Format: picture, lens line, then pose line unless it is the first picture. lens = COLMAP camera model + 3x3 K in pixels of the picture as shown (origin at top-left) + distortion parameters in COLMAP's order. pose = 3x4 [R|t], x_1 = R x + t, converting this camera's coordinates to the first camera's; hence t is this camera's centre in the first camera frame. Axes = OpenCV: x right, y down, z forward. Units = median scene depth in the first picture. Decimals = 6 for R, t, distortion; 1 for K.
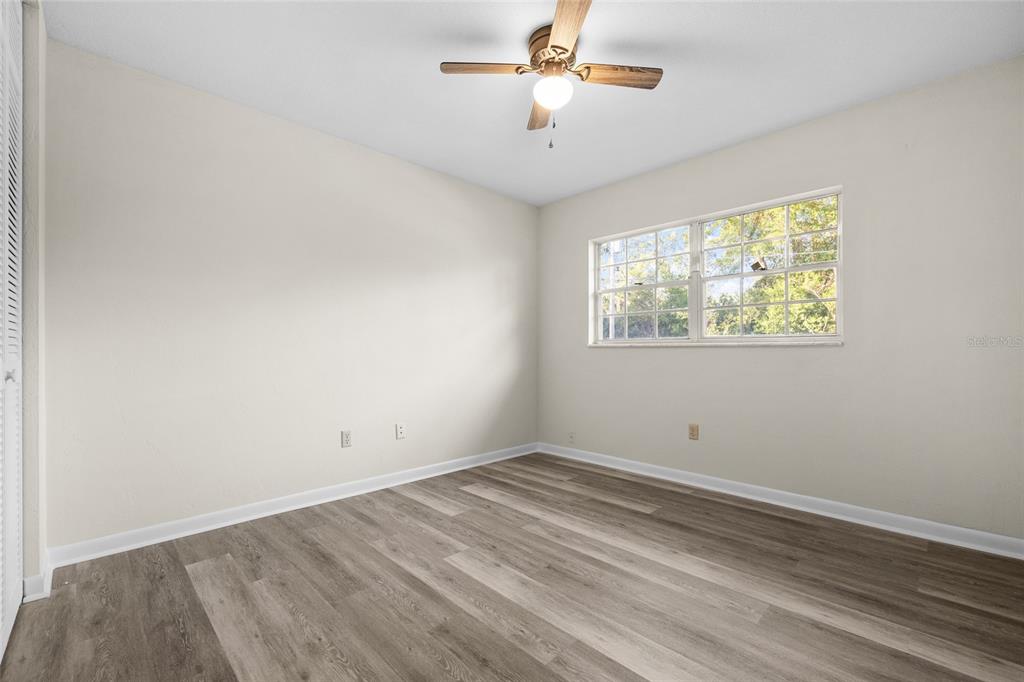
lens RADIAL K [[426.6, 0, 522.1], [0, 426.6, 345.8], [0, 0, 1]] dist [0.013866, -0.000629]
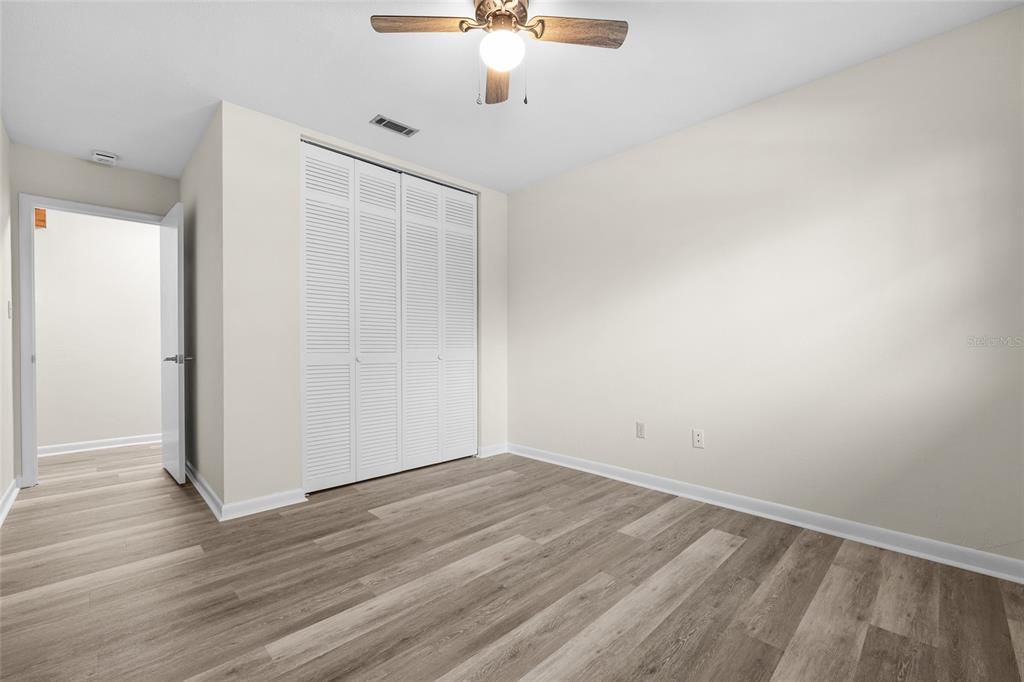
lens RADIAL K [[426.6, 0, 505.3], [0, 426.6, 342.4], [0, 0, 1]] dist [0.013866, -0.000629]
pose [[-0.019989, -0.015196, -0.999685, 0.758793], [0.018759, 0.999703, -0.015571, 0.015298], [0.999624, -0.019065, -0.019698, 0.814871]]
